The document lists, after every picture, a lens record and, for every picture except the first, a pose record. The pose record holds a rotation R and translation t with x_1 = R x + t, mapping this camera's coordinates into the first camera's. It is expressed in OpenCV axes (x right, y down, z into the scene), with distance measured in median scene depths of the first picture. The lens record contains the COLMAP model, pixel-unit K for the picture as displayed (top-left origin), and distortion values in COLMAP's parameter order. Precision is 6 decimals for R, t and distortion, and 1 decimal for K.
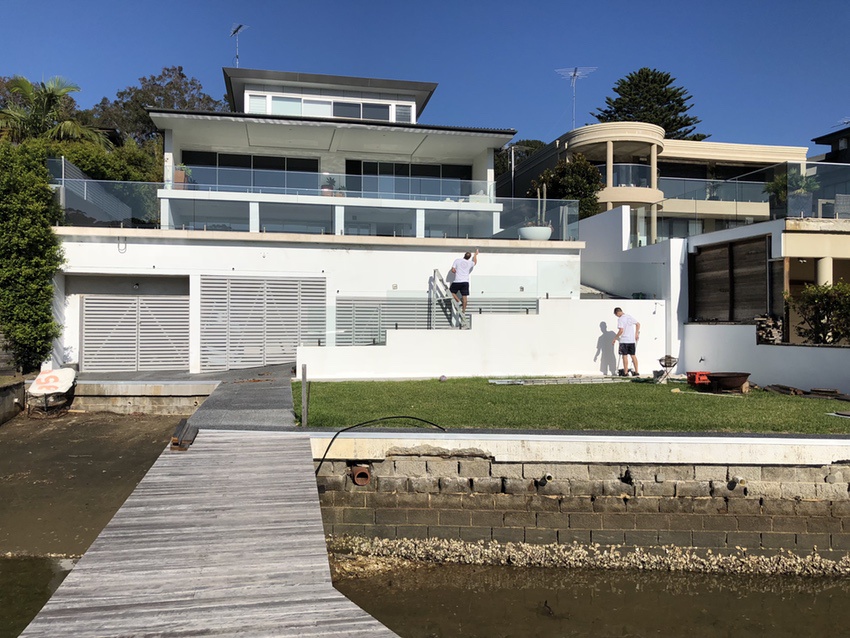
lens RADIAL K [[727.4, 0, 425.0], [0, 727.4, 319.0], [0, 0, 1]] dist [-0.000803, 0.002281]
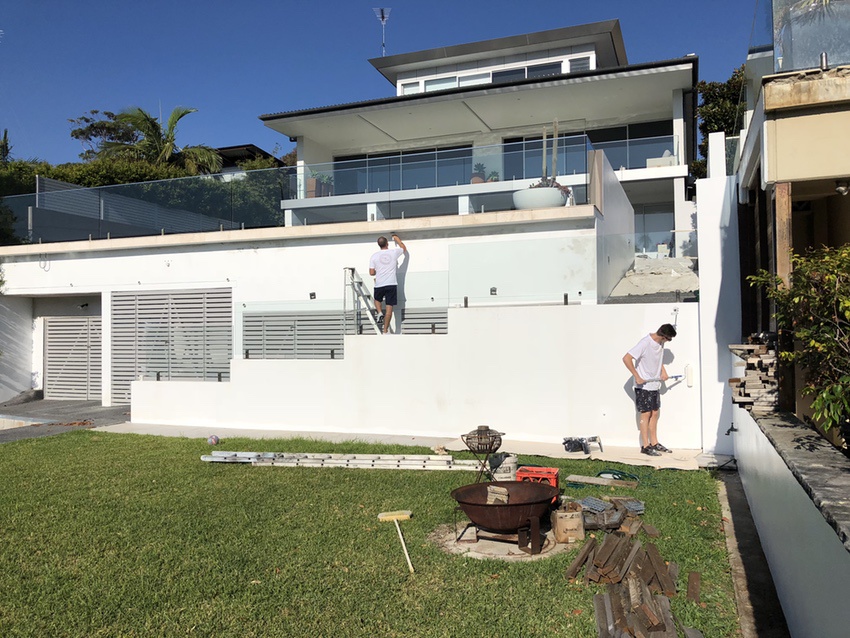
lens RADIAL K [[707.2, 0, 435.5], [0, 707.2, 317.9], [0, 0, 1]] dist [0.009427, 0.004543]
pose [[0.836257, -0.021195, -0.547928, 0.460659], [0.016368, 0.999772, -0.013694, -0.011716], [0.548094, 0.002483, 0.836413, 0.503515]]
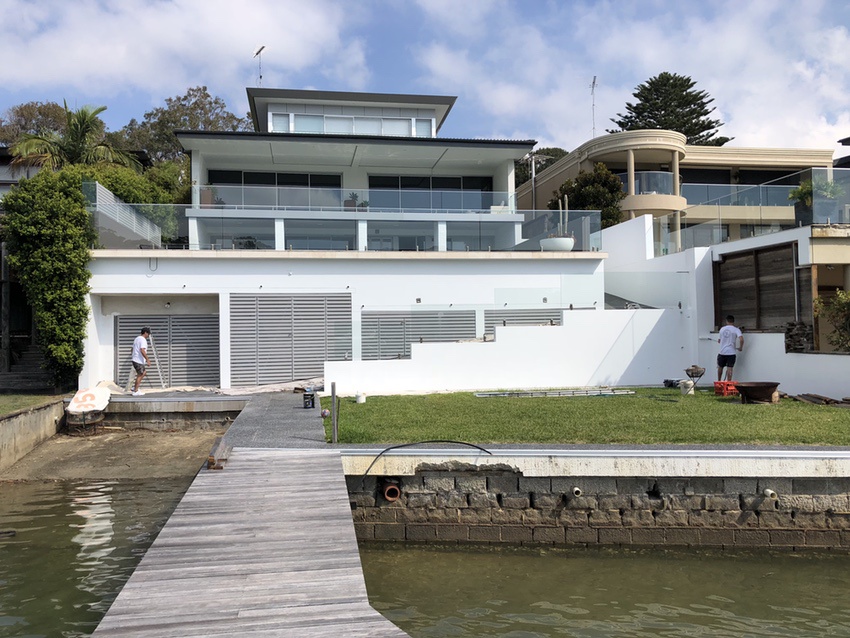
lens RADIAL K [[727.0, 0, 415.0], [0, 727.0, 315.4], [0, 0, 1]] dist [0.002322, -0.003635]
pose [[0.998838, -0.018024, -0.044686, -0.002170], [0.017287, 0.999709, -0.016821, -0.007214], [0.044976, 0.016029, 0.998859, -0.010769]]
